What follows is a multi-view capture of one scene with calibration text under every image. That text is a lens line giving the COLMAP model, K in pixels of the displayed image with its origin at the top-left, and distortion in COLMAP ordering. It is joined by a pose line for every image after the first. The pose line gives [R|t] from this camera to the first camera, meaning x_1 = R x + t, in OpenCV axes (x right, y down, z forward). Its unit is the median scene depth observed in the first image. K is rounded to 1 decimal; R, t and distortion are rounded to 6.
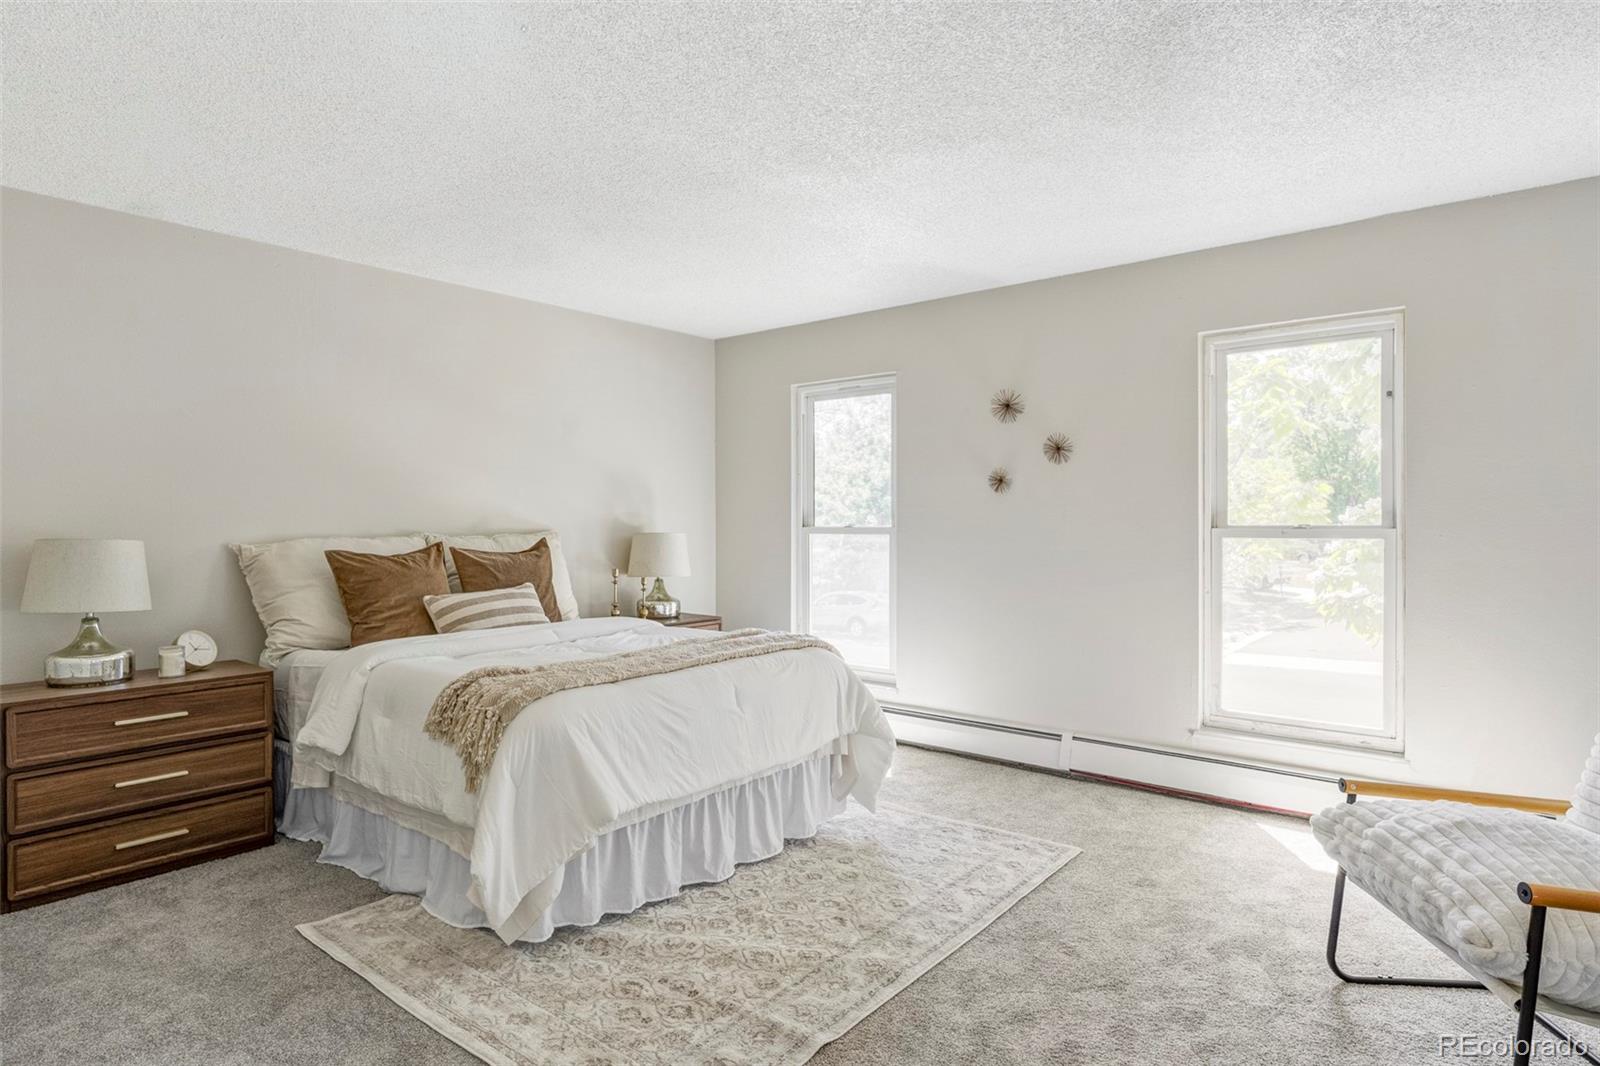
lens RADIAL K [[896.4, 0, 799.8], [0, 896.4, 517.5], [0, 0, 1]] dist [0.000040, -0.000489]
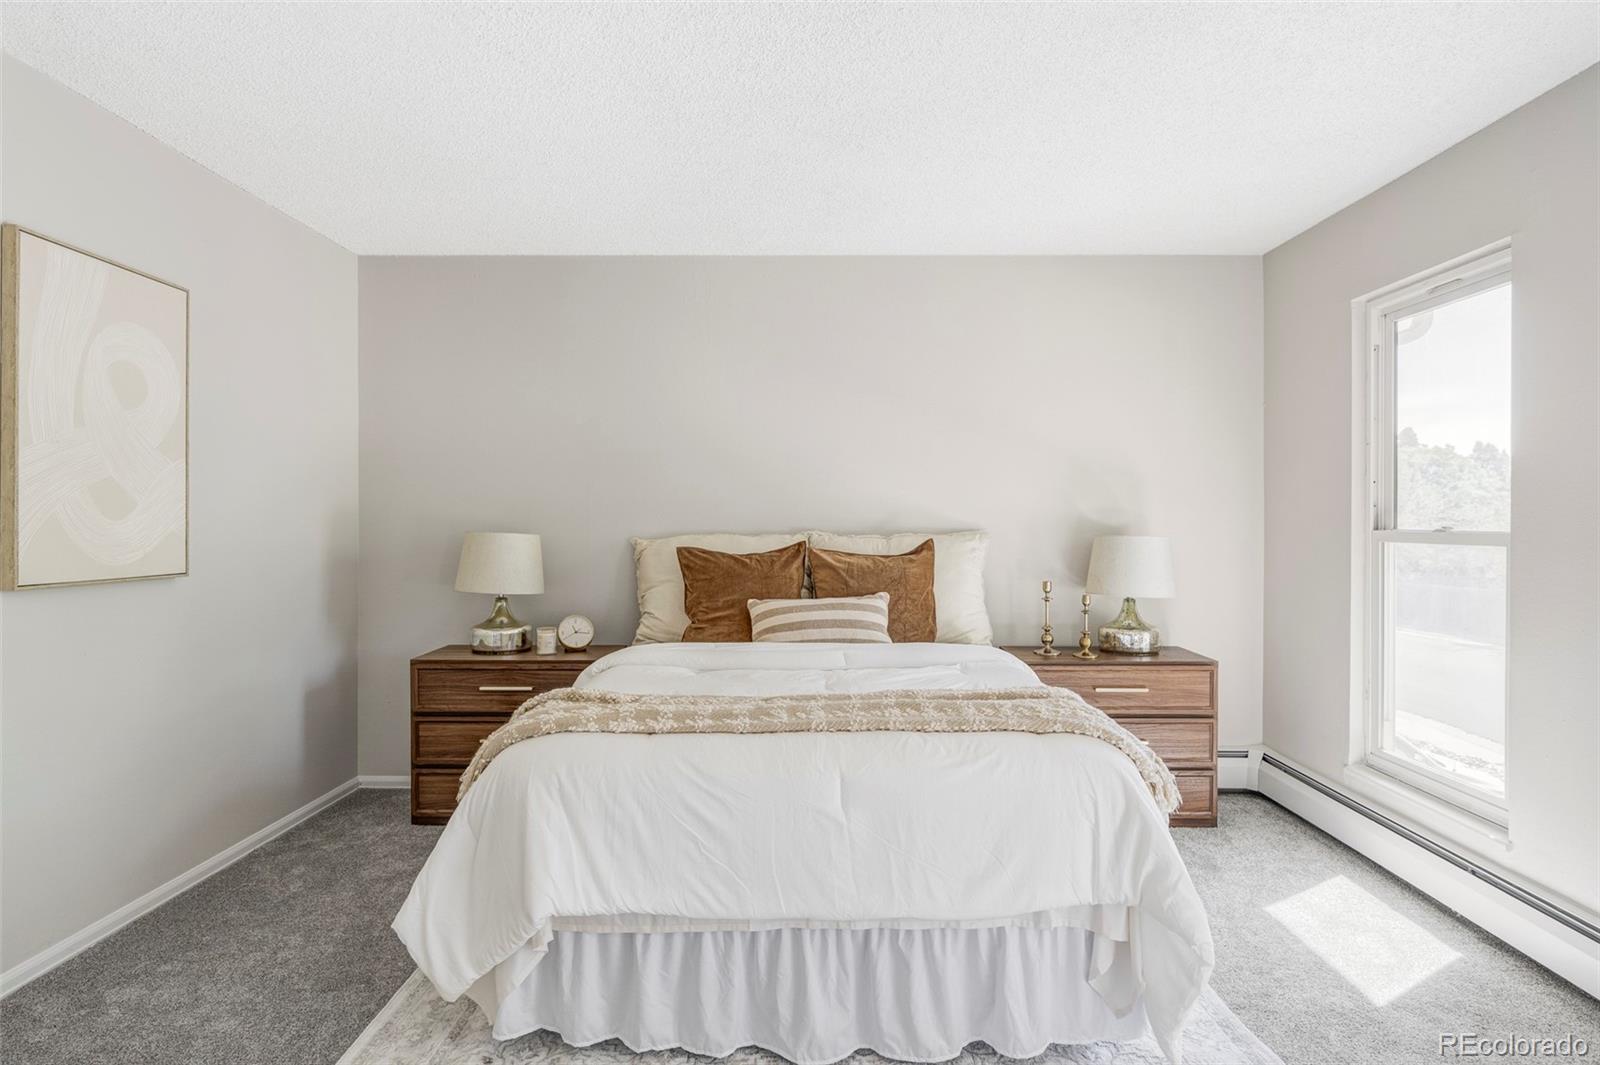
lens RADIAL K [[896.4, 0, 799.8], [0, 896.4, 517.0], [0, 0, 1]] dist [0.000040, -0.000489]
pose [[0.631697, 0.002464, -0.775211, 0.337697], [-0.000085, 0.999995, 0.003109, -0.000364], [0.775215, -0.001898, 0.631694, 0.464045]]
